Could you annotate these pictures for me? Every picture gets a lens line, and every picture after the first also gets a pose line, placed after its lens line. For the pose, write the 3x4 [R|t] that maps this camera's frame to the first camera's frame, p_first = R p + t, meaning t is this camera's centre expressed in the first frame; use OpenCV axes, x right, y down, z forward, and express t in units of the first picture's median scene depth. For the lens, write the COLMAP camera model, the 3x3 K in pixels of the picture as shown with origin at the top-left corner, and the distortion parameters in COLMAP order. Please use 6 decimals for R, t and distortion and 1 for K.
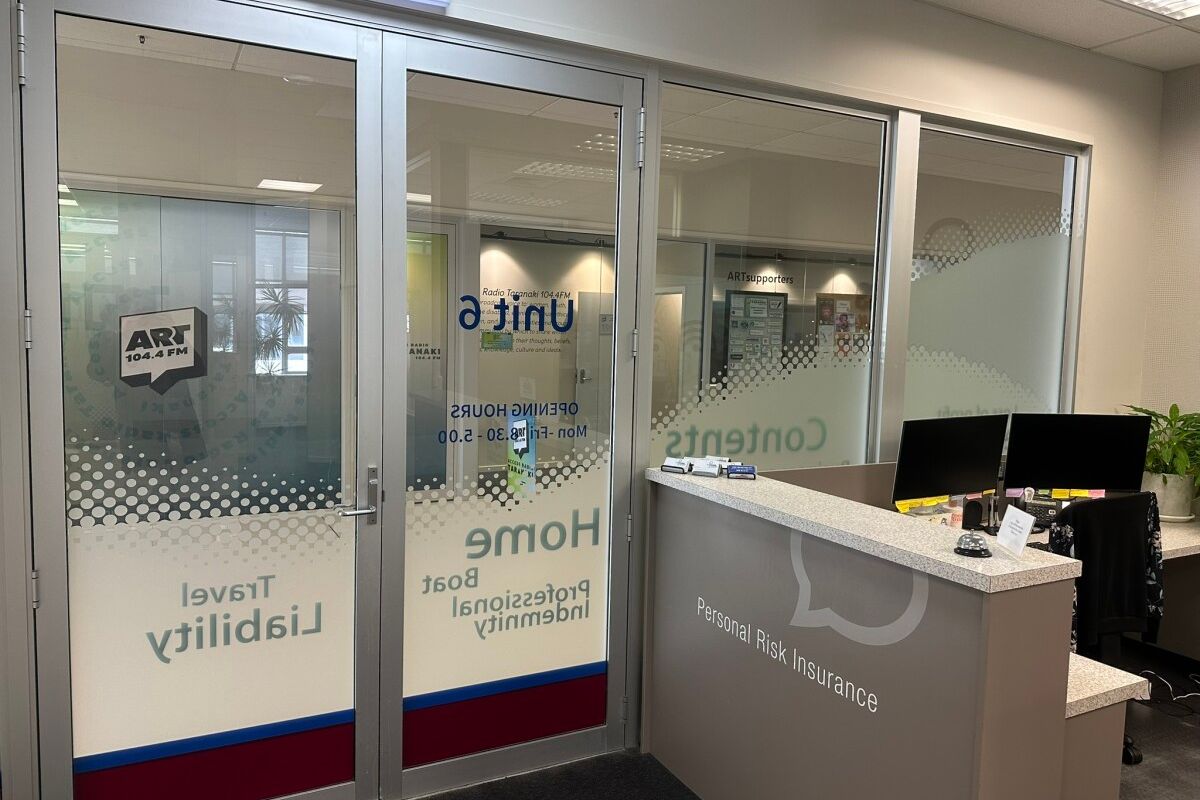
lens RADIAL K [[834.1, 0, 599.6], [0, 834.1, 387.5], [0, 0, 1]] dist [0.052550, -0.065080]
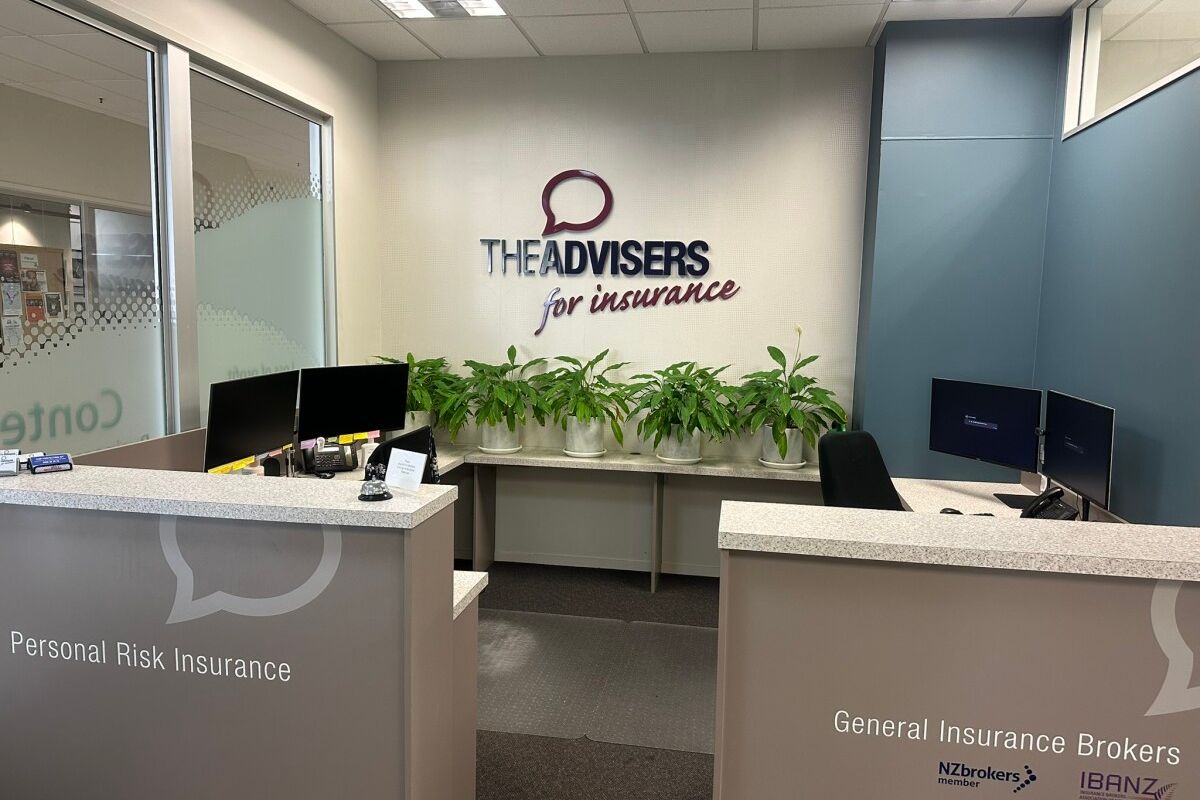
lens RADIAL K [[843.2, 0, 600.0], [0, 843.2, 400.0], [0, 0, 1]] dist [-0.002976, -0.000934]
pose [[0.606007, -0.100777, 0.789050, -0.120720], [0.053968, 0.994866, 0.085615, 0.000148], [-0.793627, -0.009300, 0.608334, 0.080126]]
